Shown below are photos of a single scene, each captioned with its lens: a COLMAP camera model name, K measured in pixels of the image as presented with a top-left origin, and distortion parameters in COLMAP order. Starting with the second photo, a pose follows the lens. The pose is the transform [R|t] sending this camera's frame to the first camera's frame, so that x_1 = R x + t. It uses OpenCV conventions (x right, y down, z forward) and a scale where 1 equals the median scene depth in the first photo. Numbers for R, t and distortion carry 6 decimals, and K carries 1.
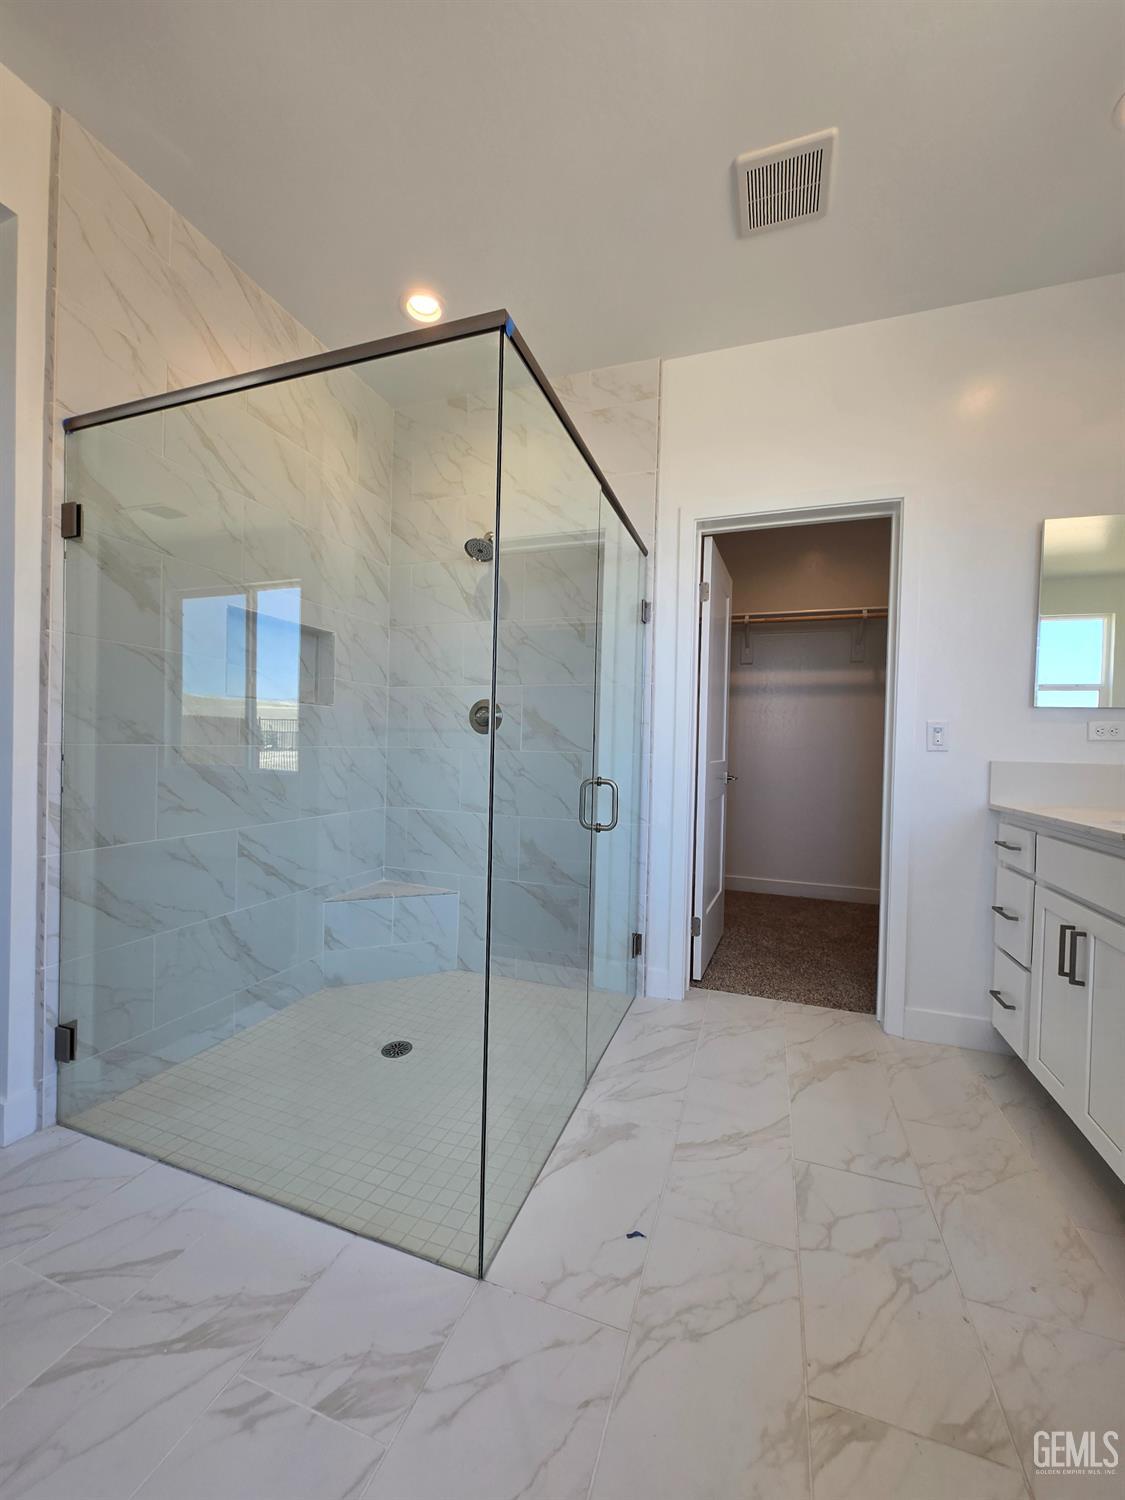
lens RADIAL K [[585.3, 0, 565.6], [0, 585.3, 753.8], [0, 0, 1]] dist [-0.002924, 0.000004]
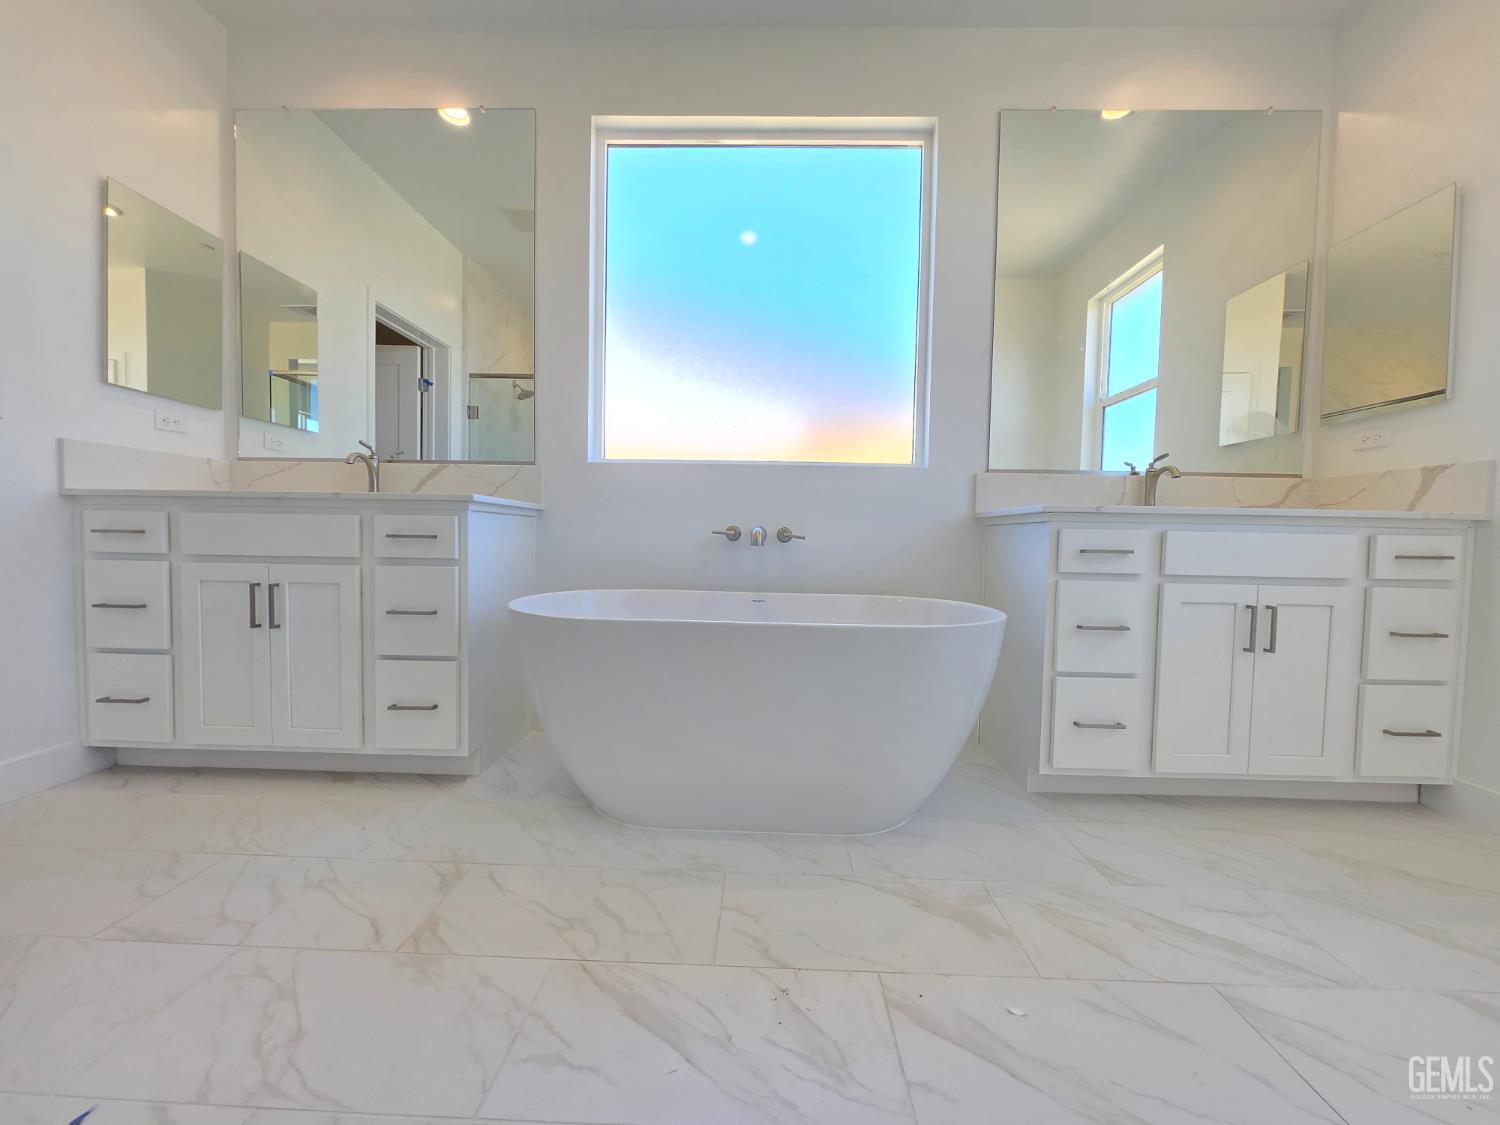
lens RADIAL K [[585.3, 0, 756.4], [0, 585.3, 561.8], [0, 0, 1]] dist [-0.002924, 0.000004]
pose [[-0.319637, -0.065929, 0.945244, -0.709763], [-0.015636, 0.997808, 0.064308, 0.220832], [-0.947411, 0.005775, -0.319967, 0.590981]]
